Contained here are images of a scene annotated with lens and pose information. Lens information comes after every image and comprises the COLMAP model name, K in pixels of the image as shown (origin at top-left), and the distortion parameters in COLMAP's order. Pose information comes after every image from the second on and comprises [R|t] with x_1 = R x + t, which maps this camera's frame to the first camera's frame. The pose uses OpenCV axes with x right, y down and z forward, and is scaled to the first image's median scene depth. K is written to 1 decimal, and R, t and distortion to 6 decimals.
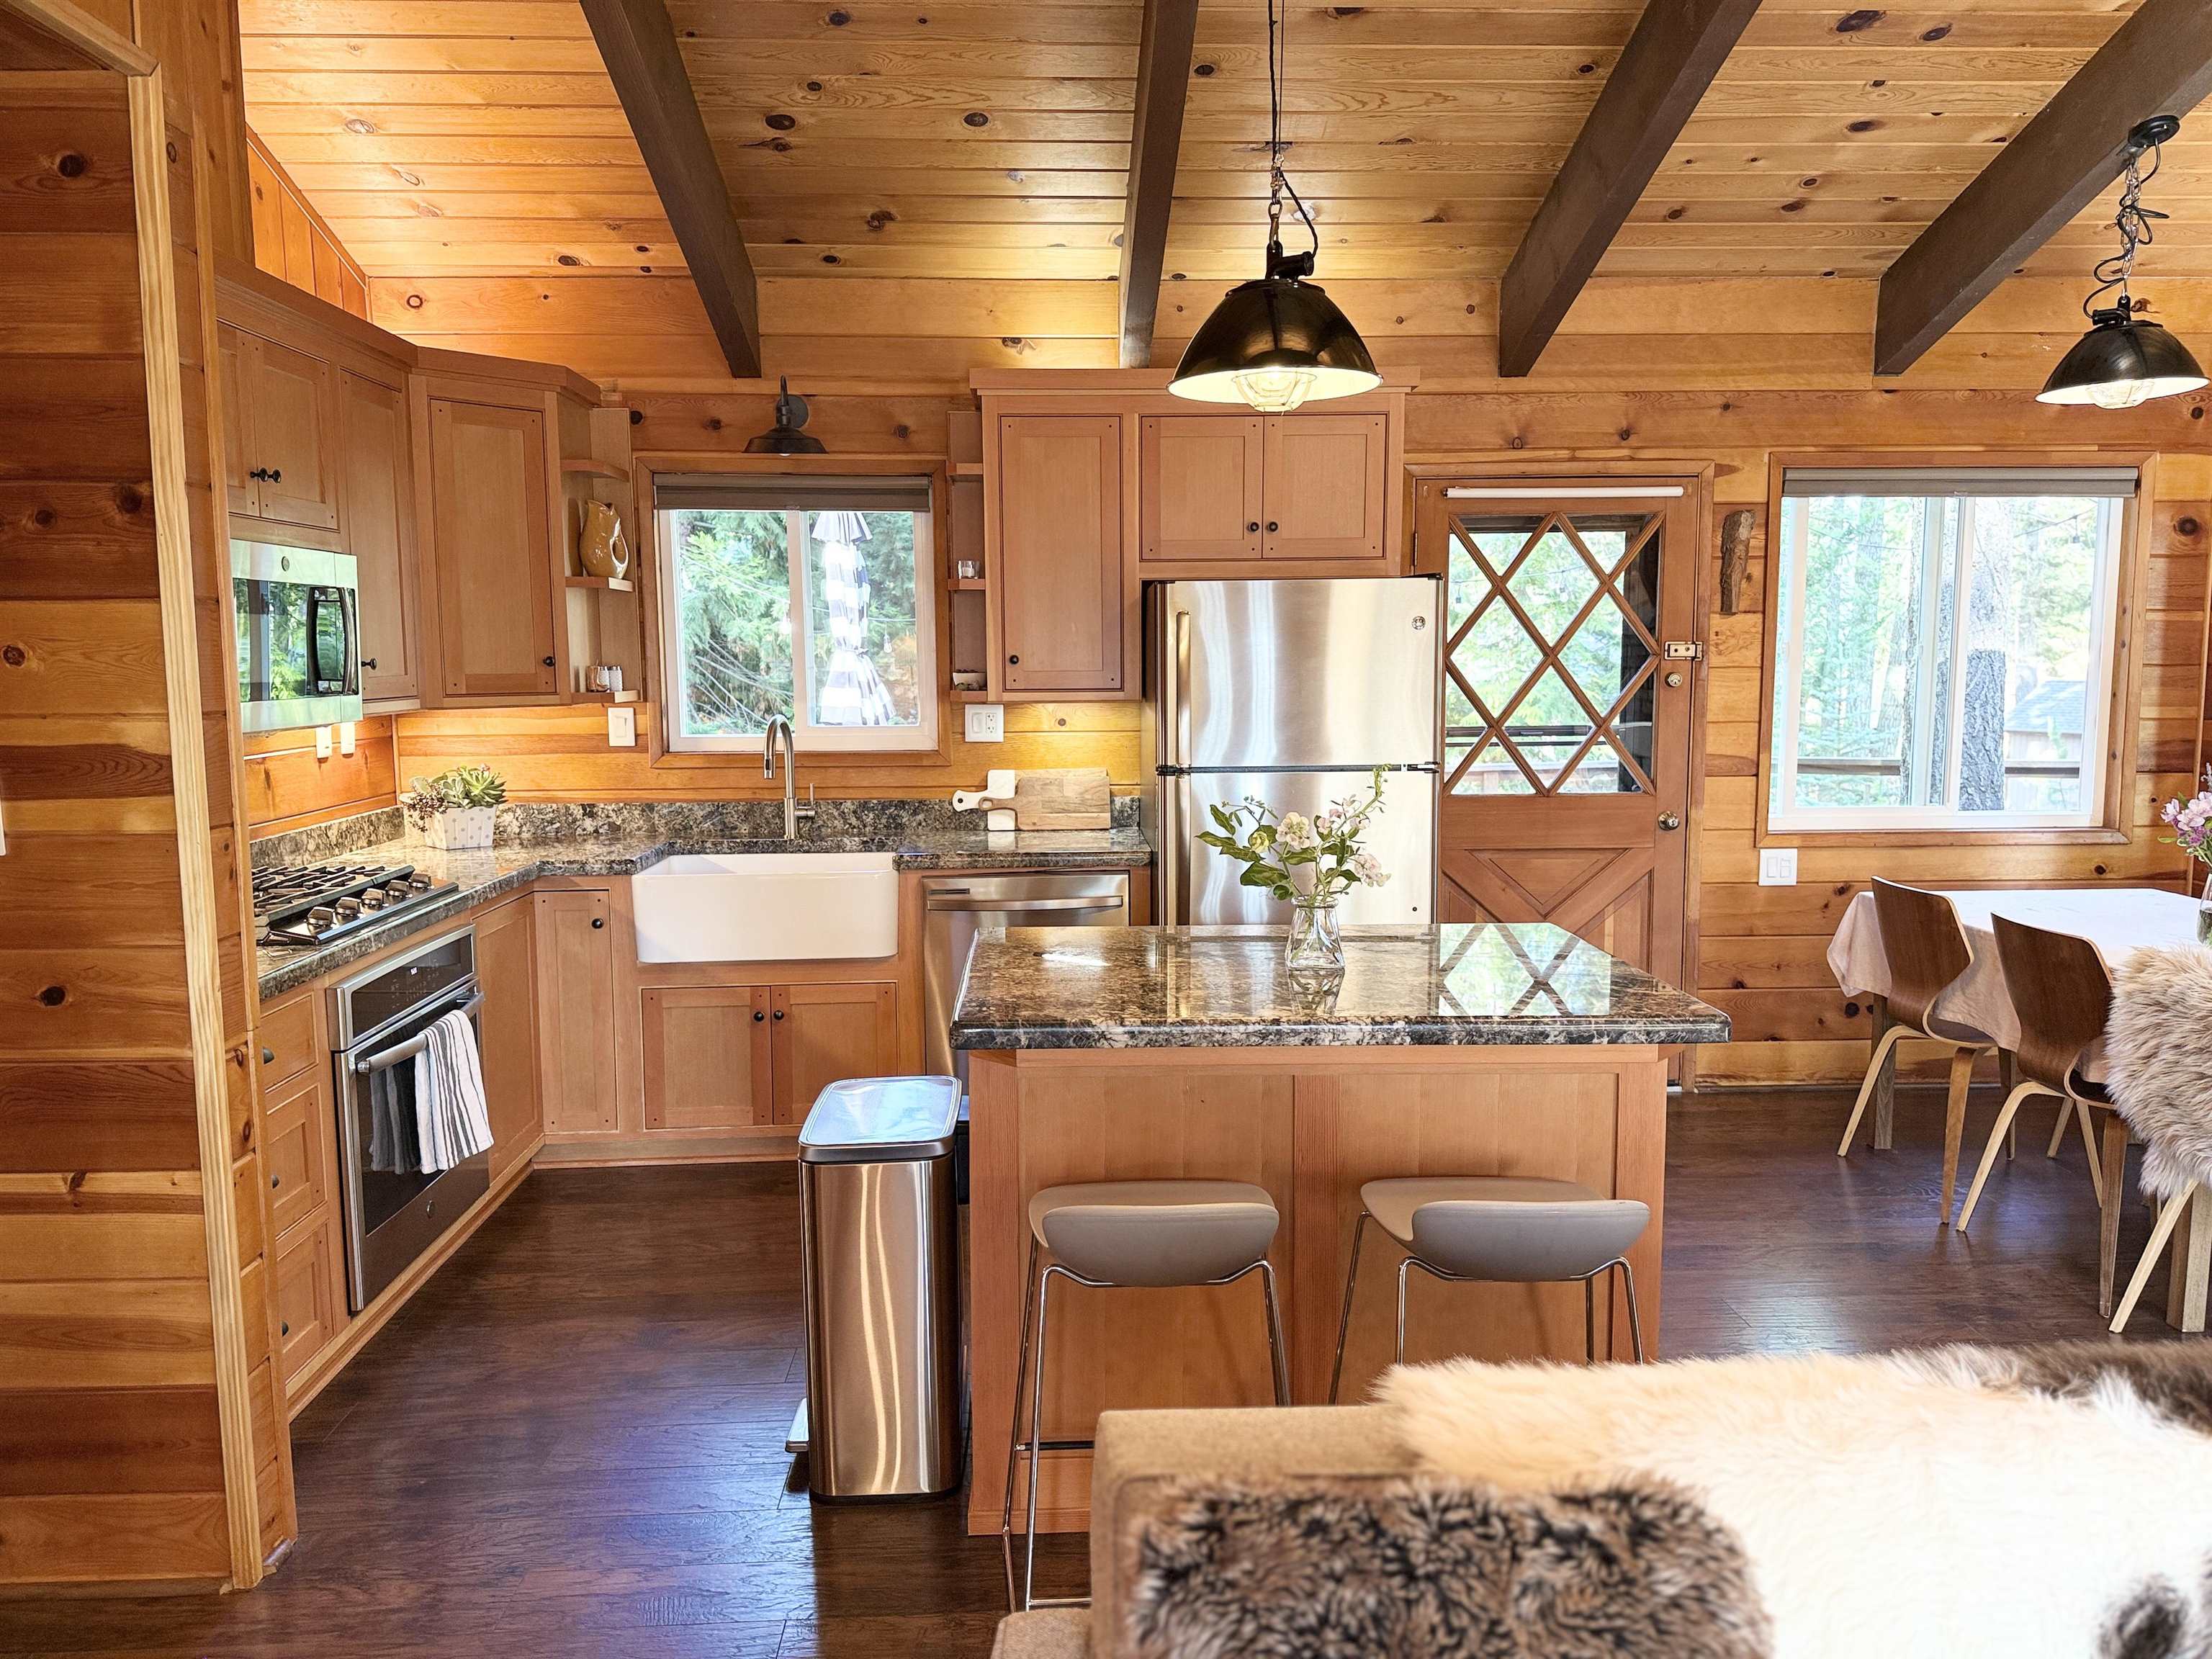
lens RADIAL K [[1576.6, 0, 1106.0], [0, 1576.6, 829.5], [0, 0, 1]] dist [0.072017, -0.081431]
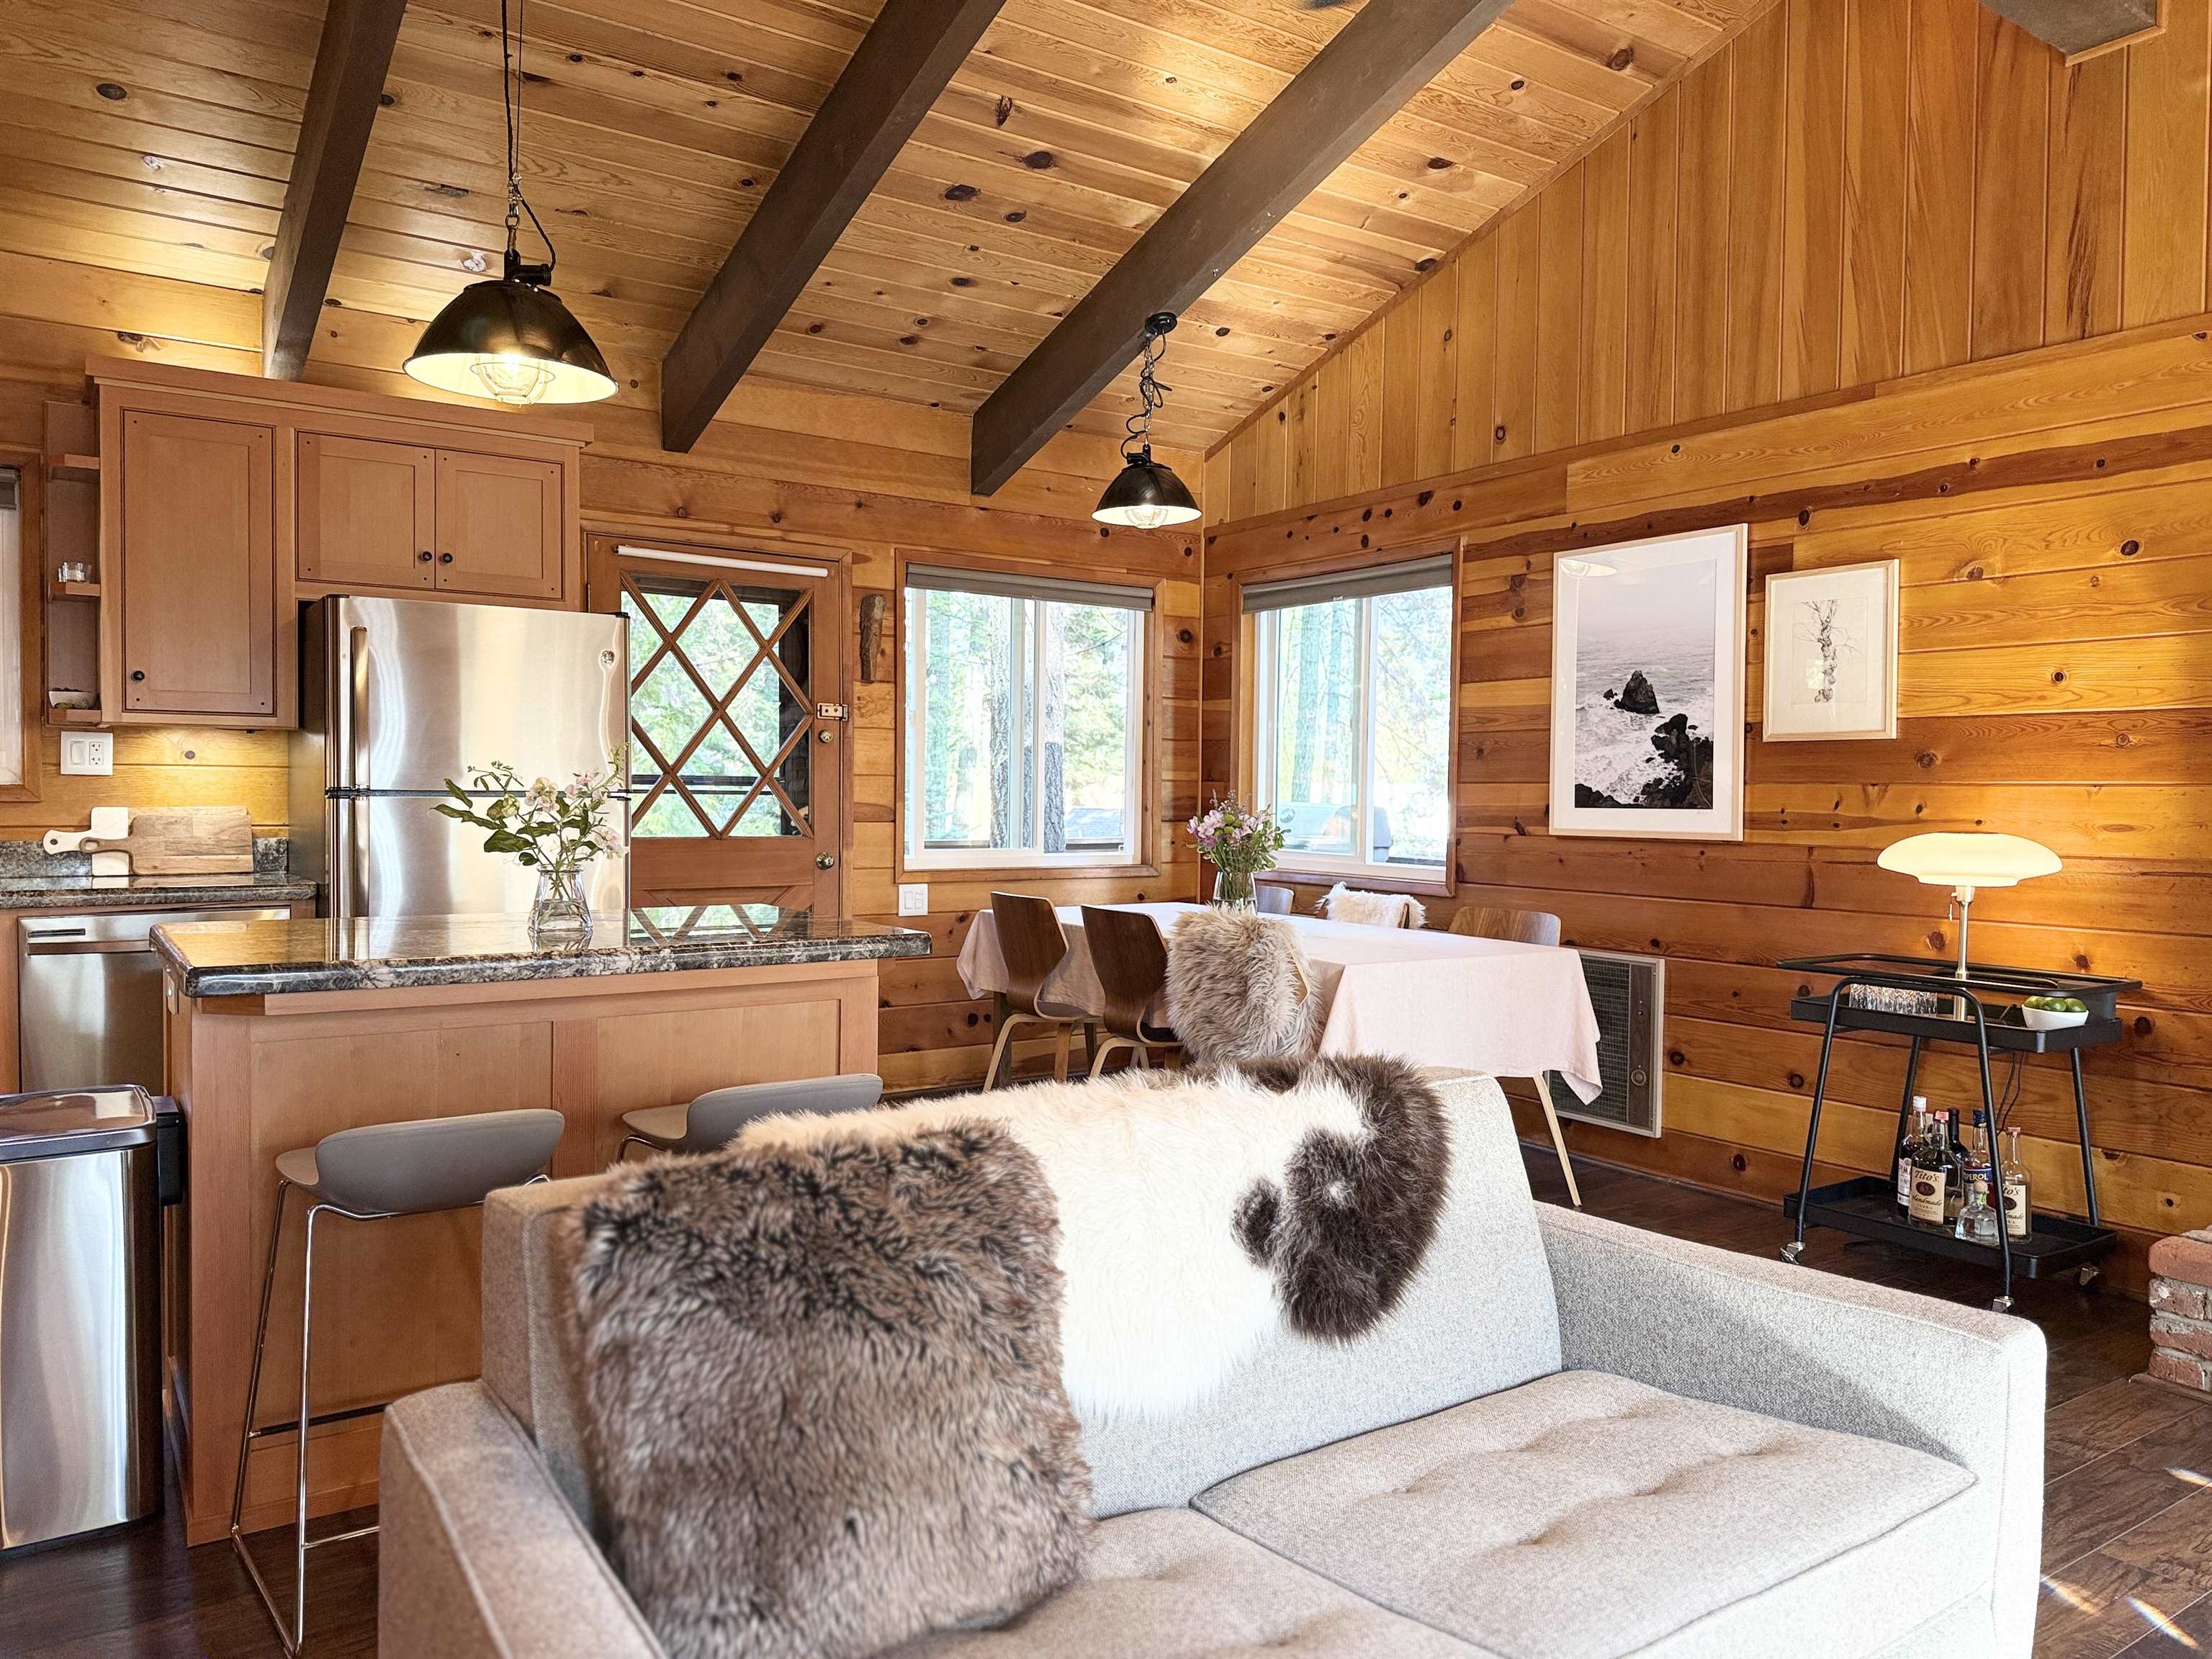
lens RADIAL K [[1559.1, 0, 1106.0], [0, 1559.1, 829.5], [0, 0, 1]] dist [0.189157, -0.334112]
pose [[0.850586, 0.001974, 0.525833, -0.074015], [0.041830, 0.996570, -0.071405, 0.071281], [-0.524170, 0.082731, 0.847586, -0.061246]]
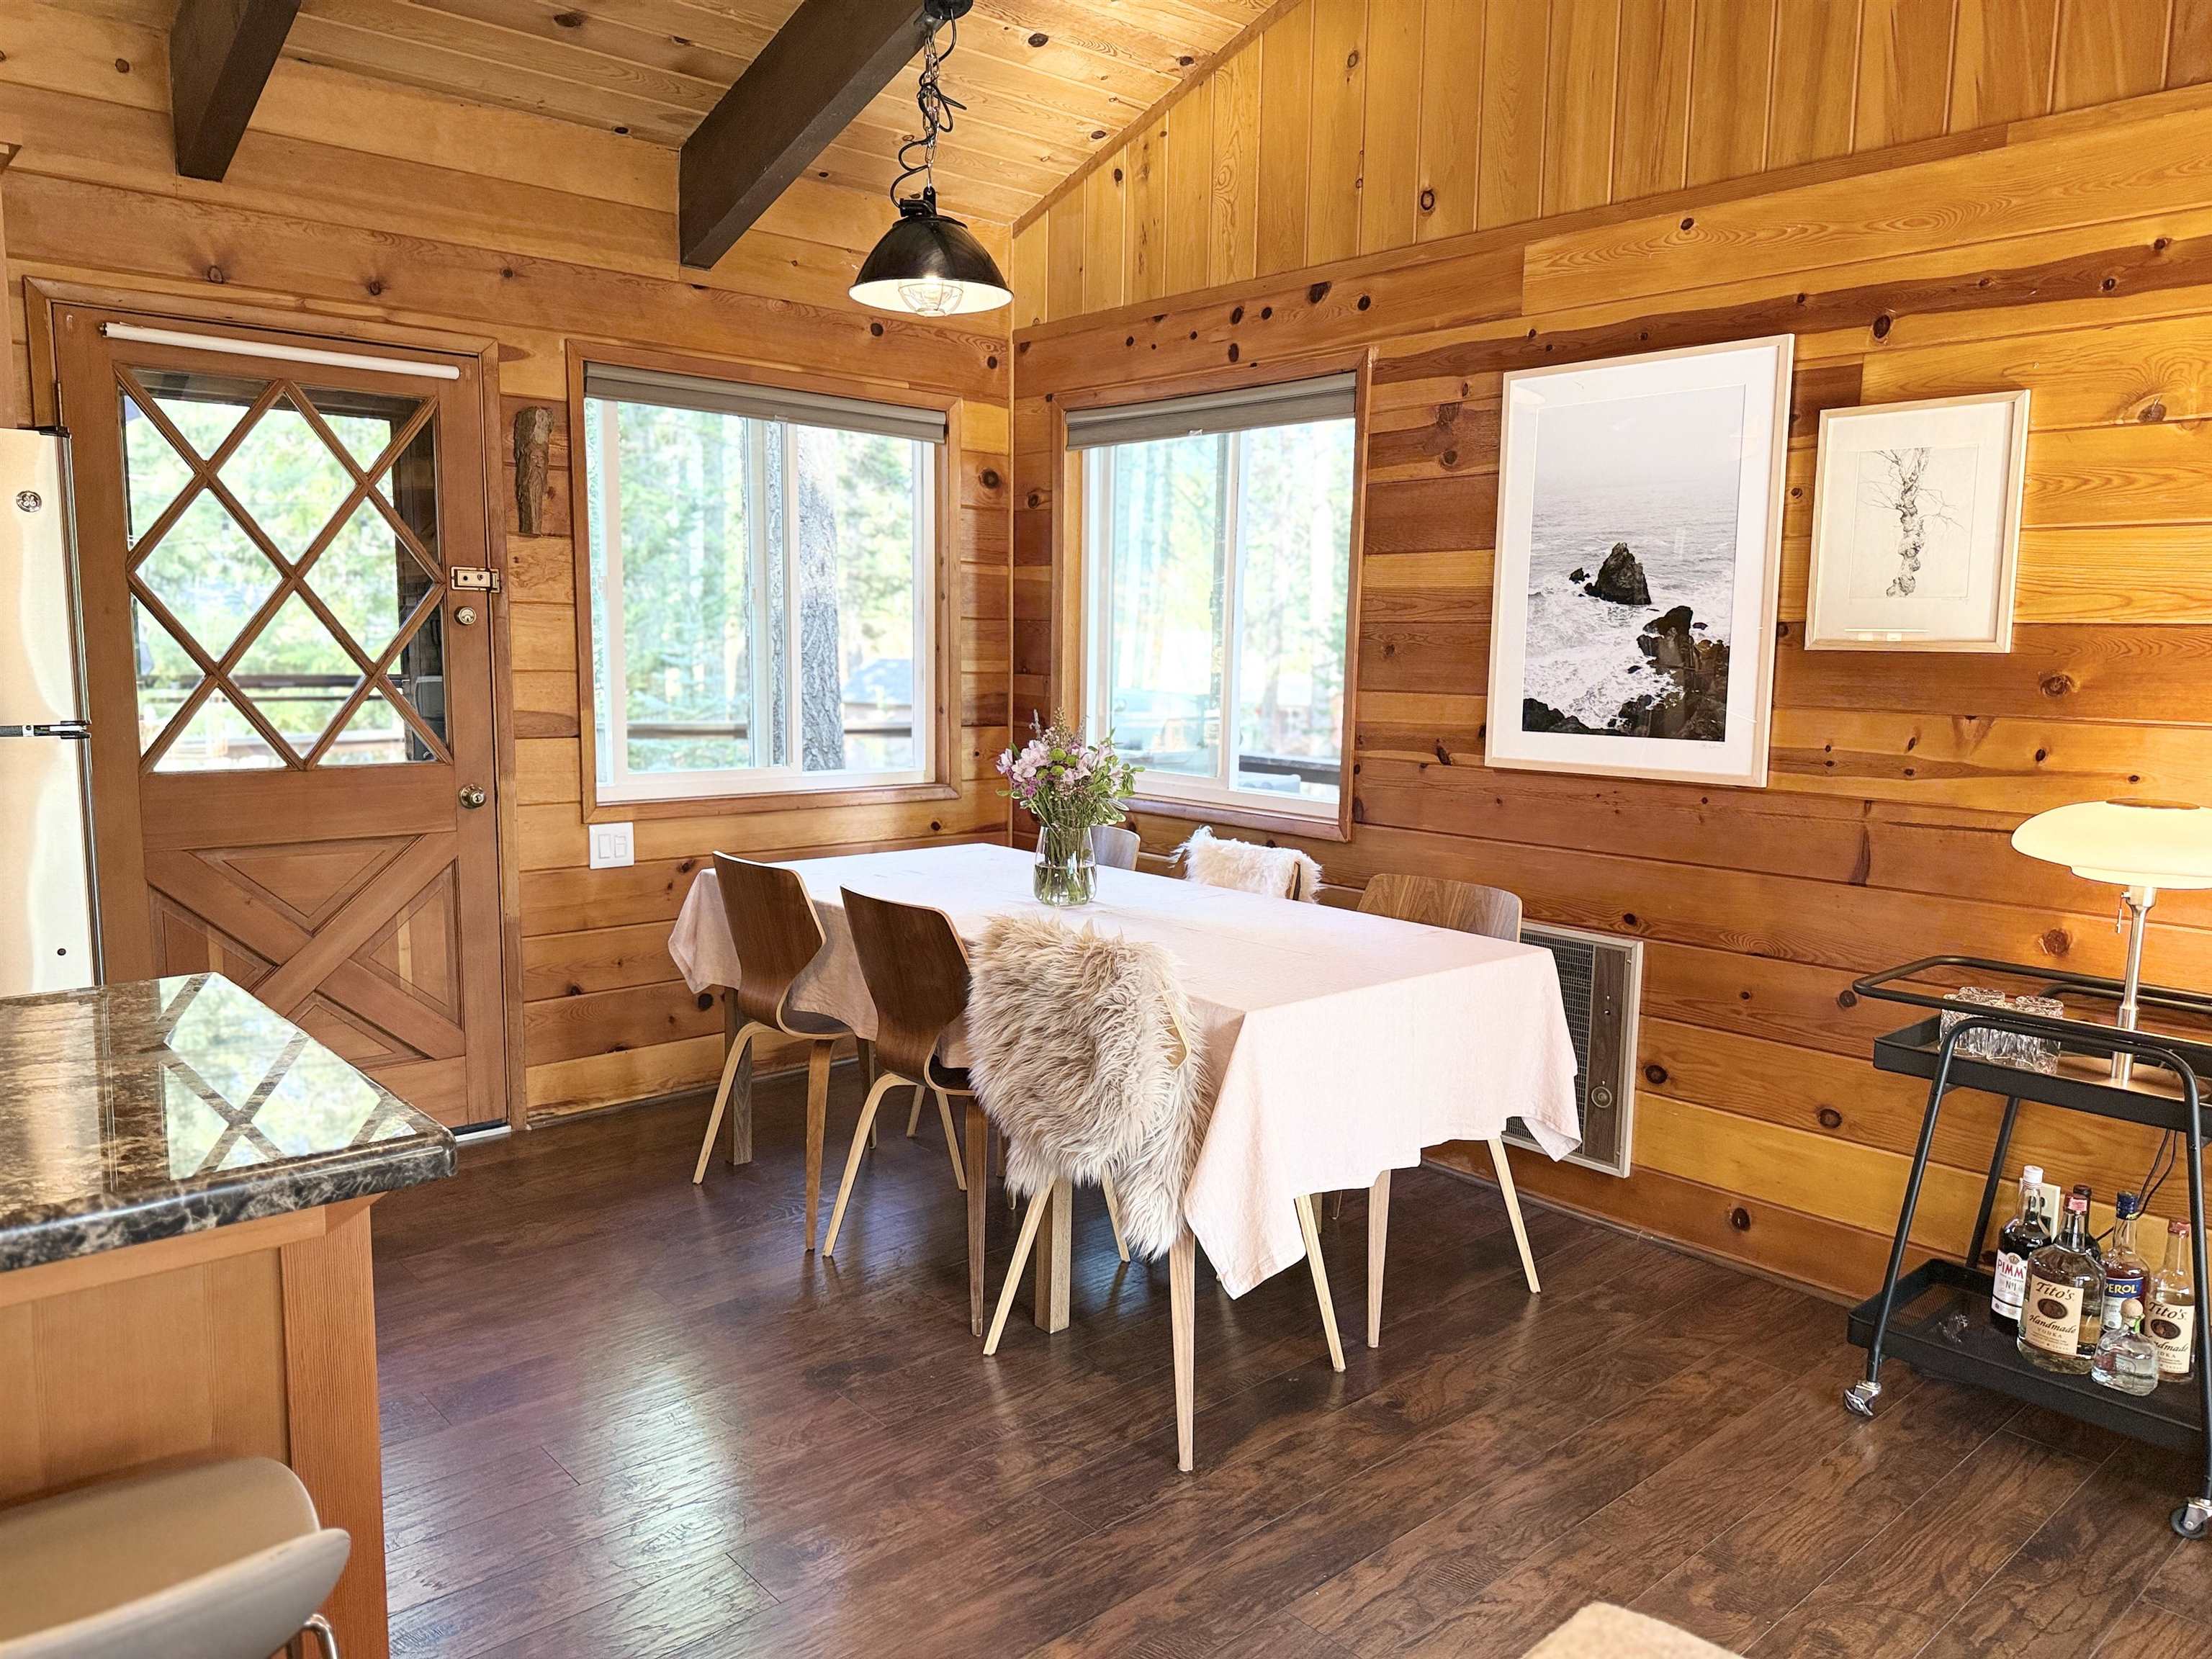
lens RADIAL K [[1568.0, 0, 1123.0], [0, 1568.0, 839.0], [0, 0, 1]] dist [0.092776, -0.133101]
pose [[0.772418, -0.062431, 0.632038, 0.122257], [0.049200, 0.998048, 0.038456, 0.001741], [-0.633206, 0.001392, 0.773982, 0.220320]]
